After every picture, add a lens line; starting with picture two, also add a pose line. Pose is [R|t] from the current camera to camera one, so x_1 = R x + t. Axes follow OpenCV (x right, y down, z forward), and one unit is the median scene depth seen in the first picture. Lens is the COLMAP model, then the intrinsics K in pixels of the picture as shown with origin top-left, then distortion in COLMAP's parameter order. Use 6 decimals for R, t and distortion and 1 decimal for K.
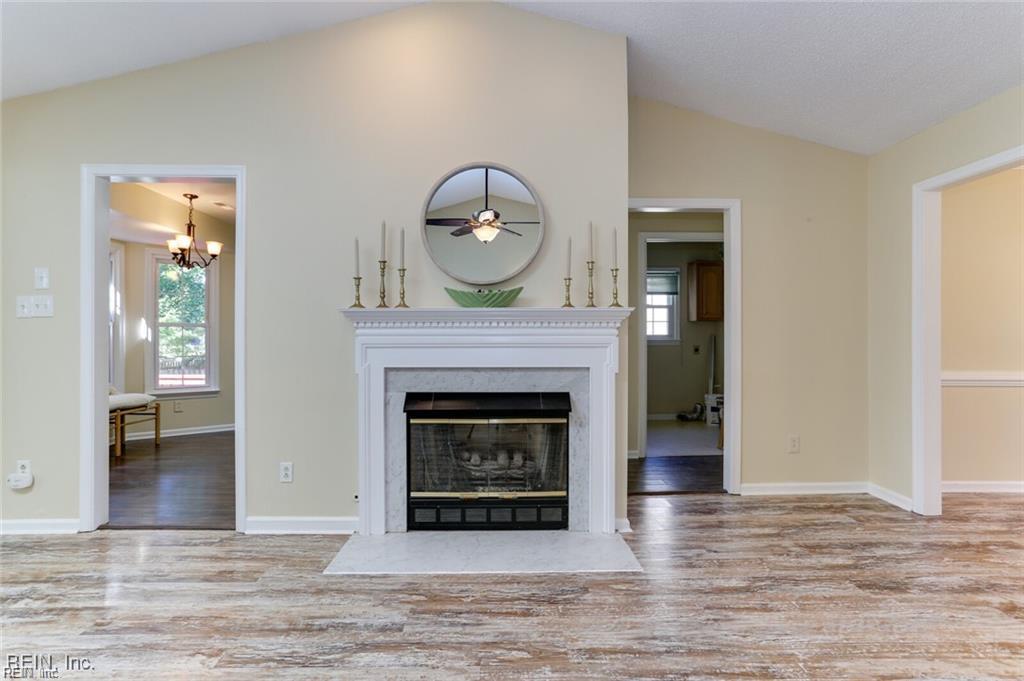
lens RADIAL K [[503.6, 0, 514.2], [0, 503.6, 347.8], [0, 0, 1]] dist [-0.028256, 0.014292]
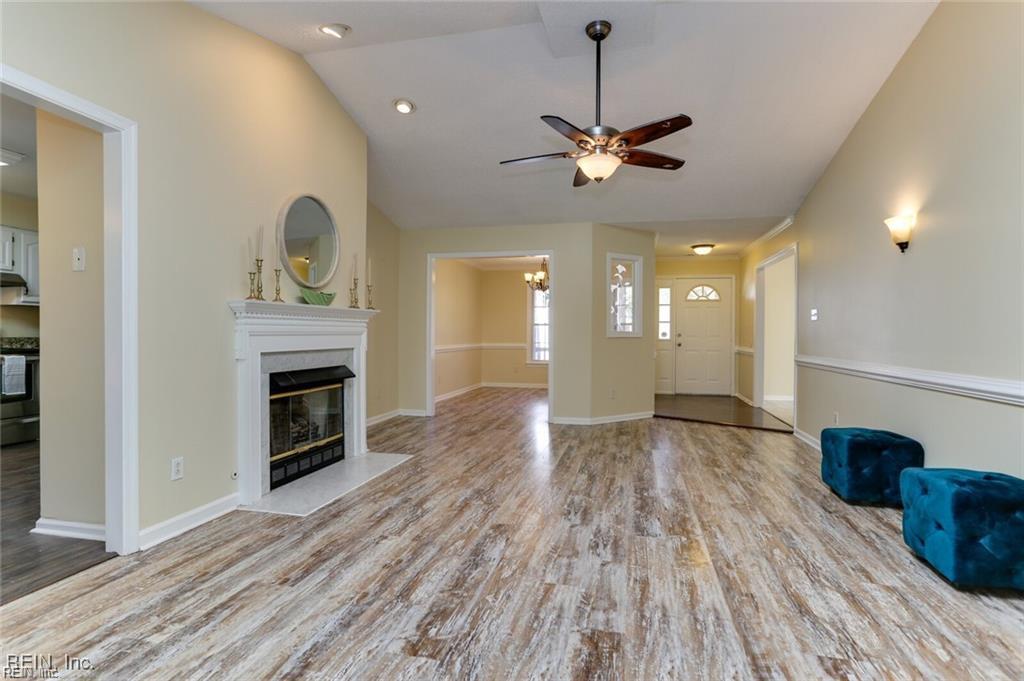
lens RADIAL K [[503.6, 0, 510.4], [0, 503.6, 332.9], [0, 0, 1]] dist [-0.028256, 0.014292]
pose [[0.261084, 0.000409, 0.965316, -1.442617], [0.027078, 0.999603, -0.007747, 0.022552], [-0.964936, 0.028162, 0.260970, 0.173555]]
